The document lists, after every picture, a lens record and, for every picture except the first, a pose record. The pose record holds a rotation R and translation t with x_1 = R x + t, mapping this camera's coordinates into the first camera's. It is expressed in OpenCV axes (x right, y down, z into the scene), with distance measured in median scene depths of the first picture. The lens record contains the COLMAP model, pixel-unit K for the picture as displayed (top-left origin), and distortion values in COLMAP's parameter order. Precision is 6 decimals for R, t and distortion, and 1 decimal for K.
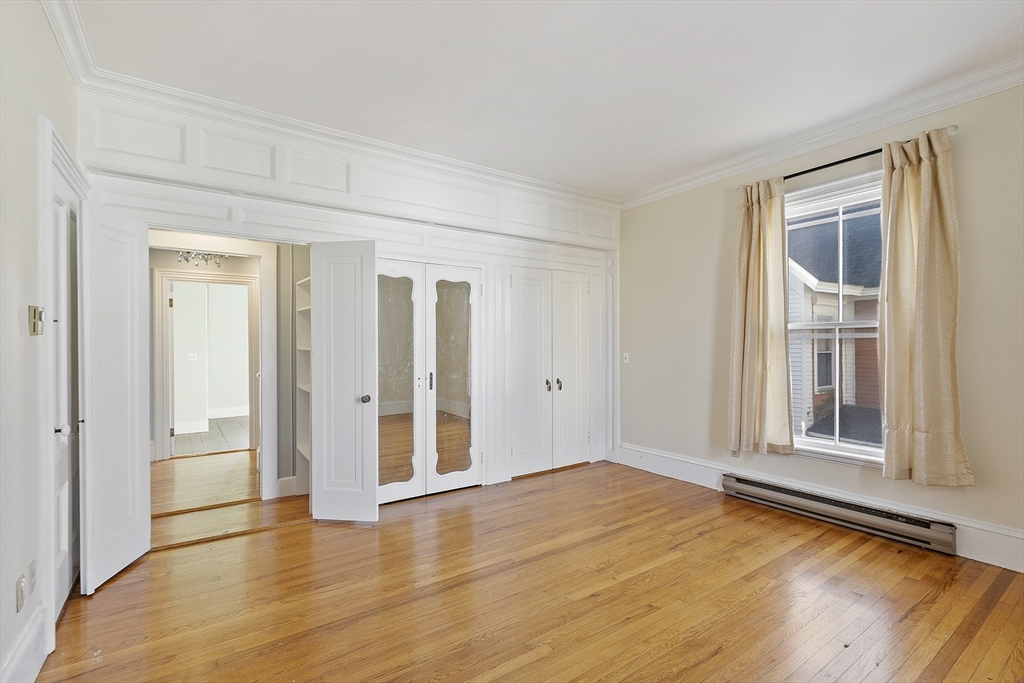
lens RADIAL K [[466.1, 0, 510.3], [0, 466.1, 343.0], [0, 0, 1]] dist [0.002382, 0.000327]
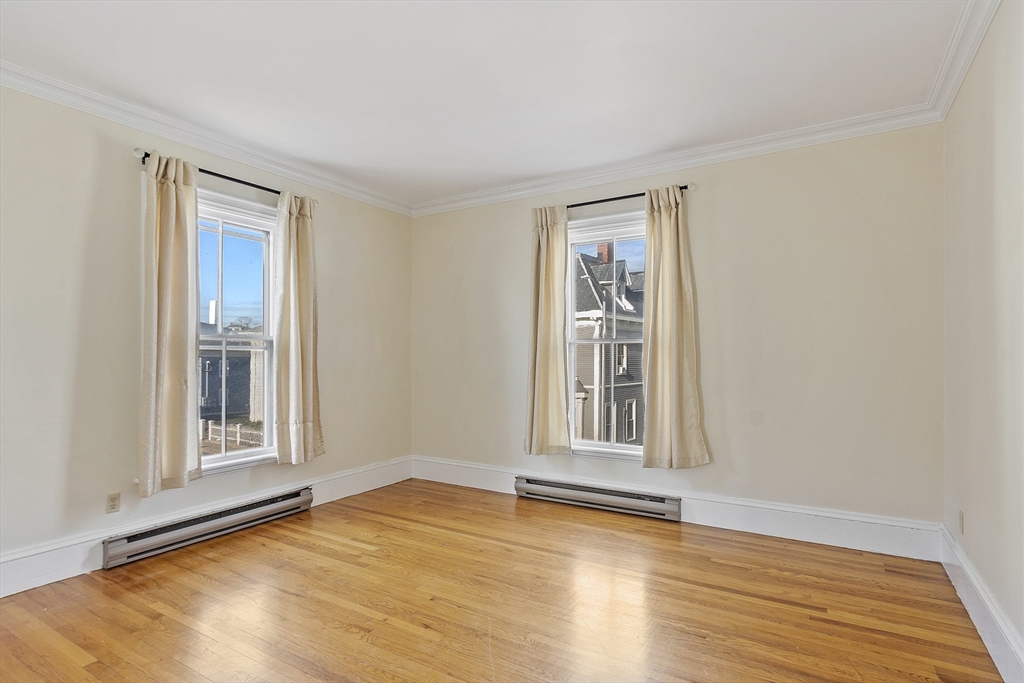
lens RADIAL K [[519.3, 0, 510.4], [0, 519.3, 350.9], [0, 0, 1]] dist [0.001179, -0.000051]
pose [[-0.405042, 0.019091, 0.914099, -0.607103], [0.001560, 0.999795, -0.020190, 0.016463], [-0.914297, -0.006752, -0.404989, 0.928627]]
